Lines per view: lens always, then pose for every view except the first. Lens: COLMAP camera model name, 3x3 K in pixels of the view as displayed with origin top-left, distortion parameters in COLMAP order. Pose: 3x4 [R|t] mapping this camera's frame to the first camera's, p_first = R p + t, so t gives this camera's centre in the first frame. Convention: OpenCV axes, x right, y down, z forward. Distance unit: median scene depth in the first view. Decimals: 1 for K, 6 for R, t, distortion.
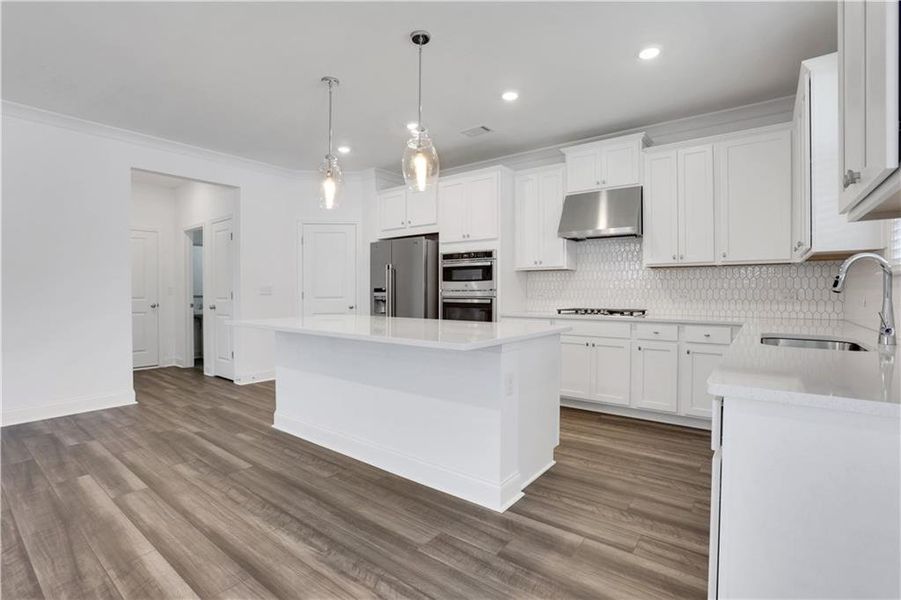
lens RADIAL K [[433.3, 0, 454.5], [0, 433.3, 295.8], [0, 0, 1]] dist [-0.067291, 0.025442]
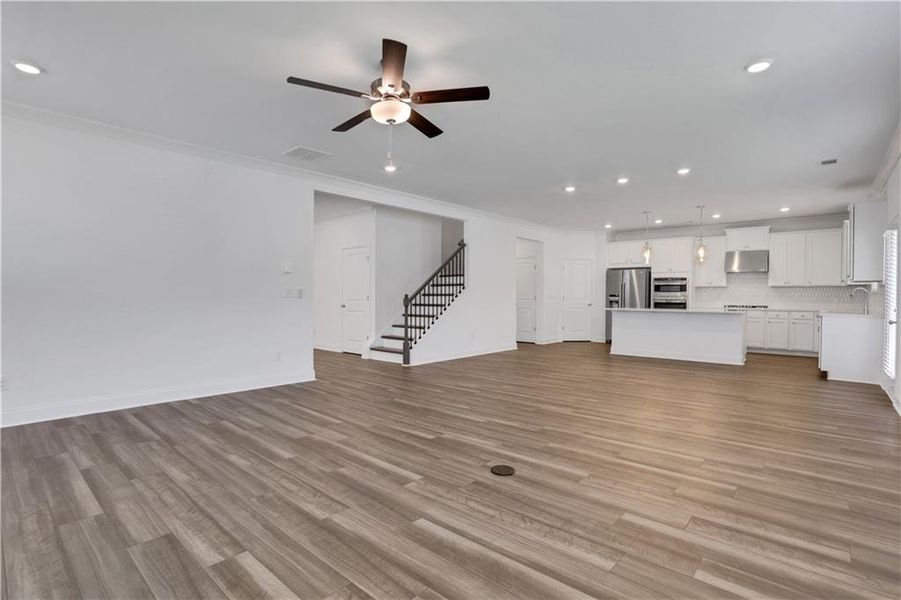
lens RADIAL K [[447.2, 0, 432.0], [0, 447.2, 301.7], [0, 0, 1]] dist [-0.082398, 0.048747]
pose [[0.996085, 0.009077, -0.087931, -1.033757], [-0.008746, 0.999953, 0.004151, 0.015889], [0.087965, -0.003366, 0.996118, -1.309974]]
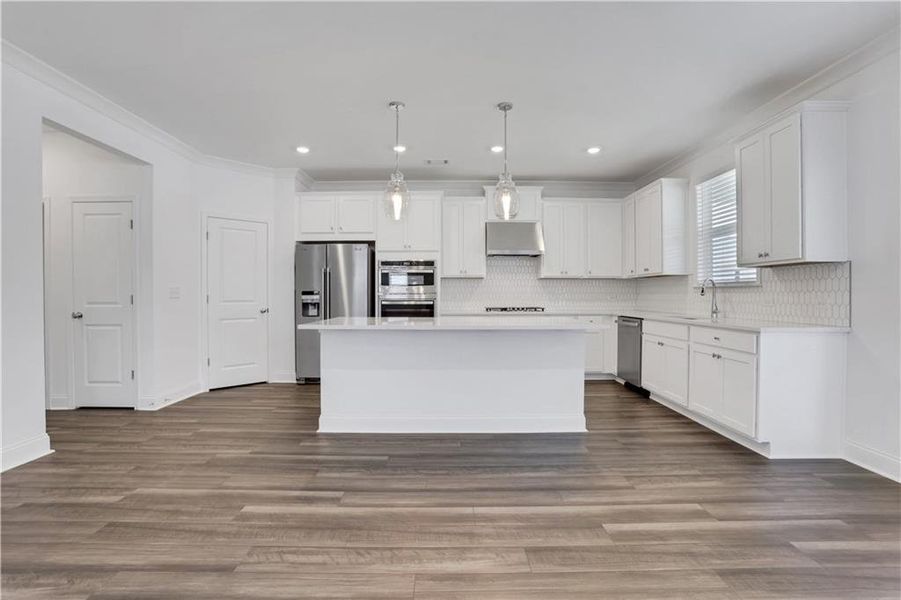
lens RADIAL K [[433.3, 0, 454.5], [0, 433.3, 295.8], [0, 0, 1]] dist [-0.067291, 0.025442]
pose [[0.780388, -0.000688, 0.625295, -0.683601], [0.005779, 0.999965, -0.006113, 0.000967], [-0.625269, 0.008384, 0.780364, 0.027050]]
